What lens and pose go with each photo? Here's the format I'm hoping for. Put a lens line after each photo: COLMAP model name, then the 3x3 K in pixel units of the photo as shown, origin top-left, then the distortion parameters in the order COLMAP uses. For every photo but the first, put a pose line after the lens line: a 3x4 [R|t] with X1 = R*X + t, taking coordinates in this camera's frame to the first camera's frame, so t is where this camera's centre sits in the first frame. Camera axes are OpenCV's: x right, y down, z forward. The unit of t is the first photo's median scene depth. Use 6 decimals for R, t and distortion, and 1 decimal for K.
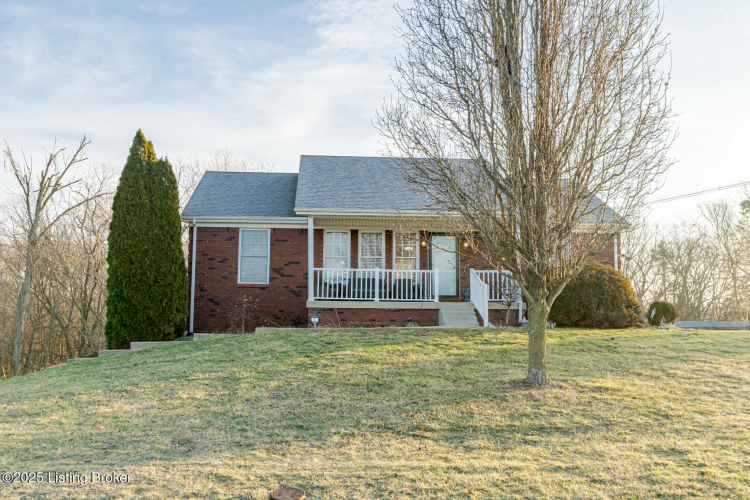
lens RADIAL K [[725.3, 0, 375.0], [0, 725.3, 250.0], [0, 0, 1]] dist [0.065014, 0.004486]
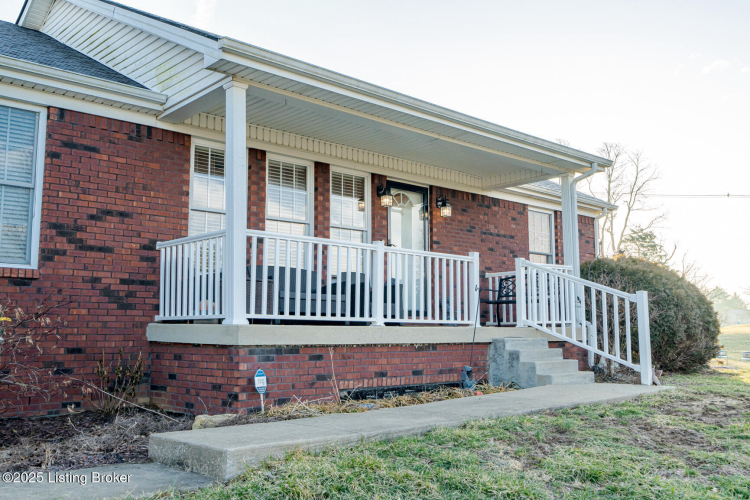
lens RADIAL K [[715.0, 0, 375.0], [0, 715.0, 250.0], [0, 0, 1]] dist [0.012046, 0.006742]
pose [[0.785272, 0.064385, 0.615795, -0.227424], [-0.057971, 0.997855, -0.030407, 0.038734], [-0.616432, -0.011820, 0.787320, 0.646014]]
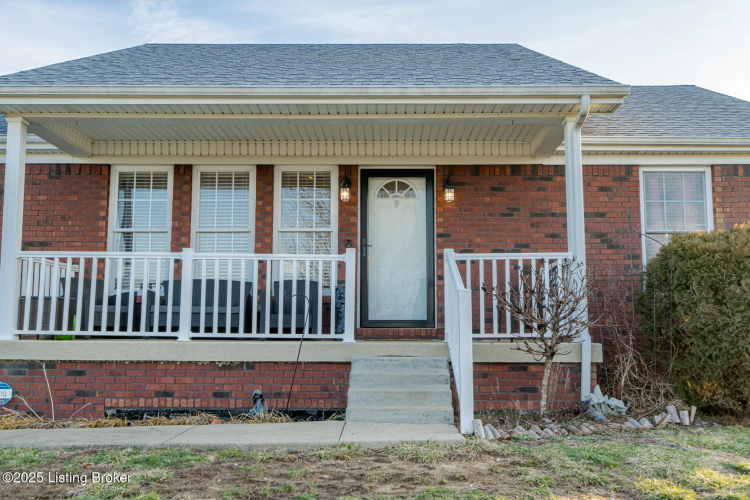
lens RADIAL K [[750.7, 0, 375.0], [0, 750.7, 250.0], [0, 0, 1]] dist [0.005254, -0.002294]
pose [[0.995458, -0.013017, -0.094309, 0.125026], [0.011424, 0.999783, -0.017411, 0.030674], [0.094515, 0.016255, 0.995391, 0.589742]]
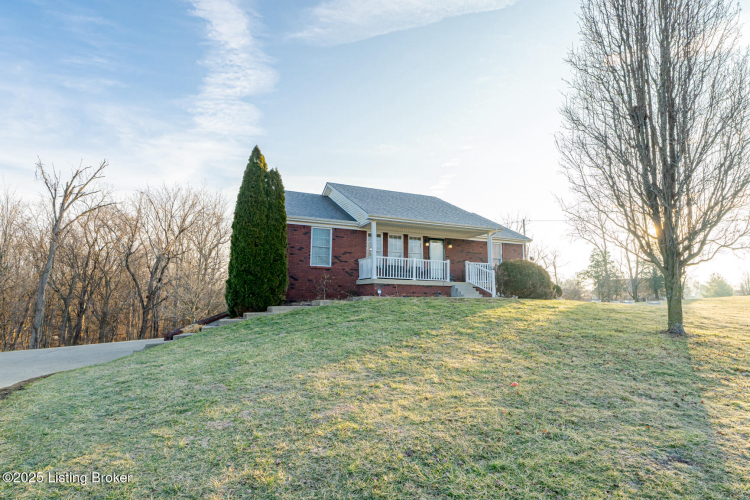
lens RADIAL K [[425.5, 0, 373.5], [0, 425.5, 259.0], [0, 0, 1]] dist [0.003853, 0.002360]
pose [[0.942034, 0.038380, 0.333316, -0.345730], [-0.036141, 0.999263, -0.012918, 0.039087], [-0.333566, 0.000123, 0.942727, 0.187996]]
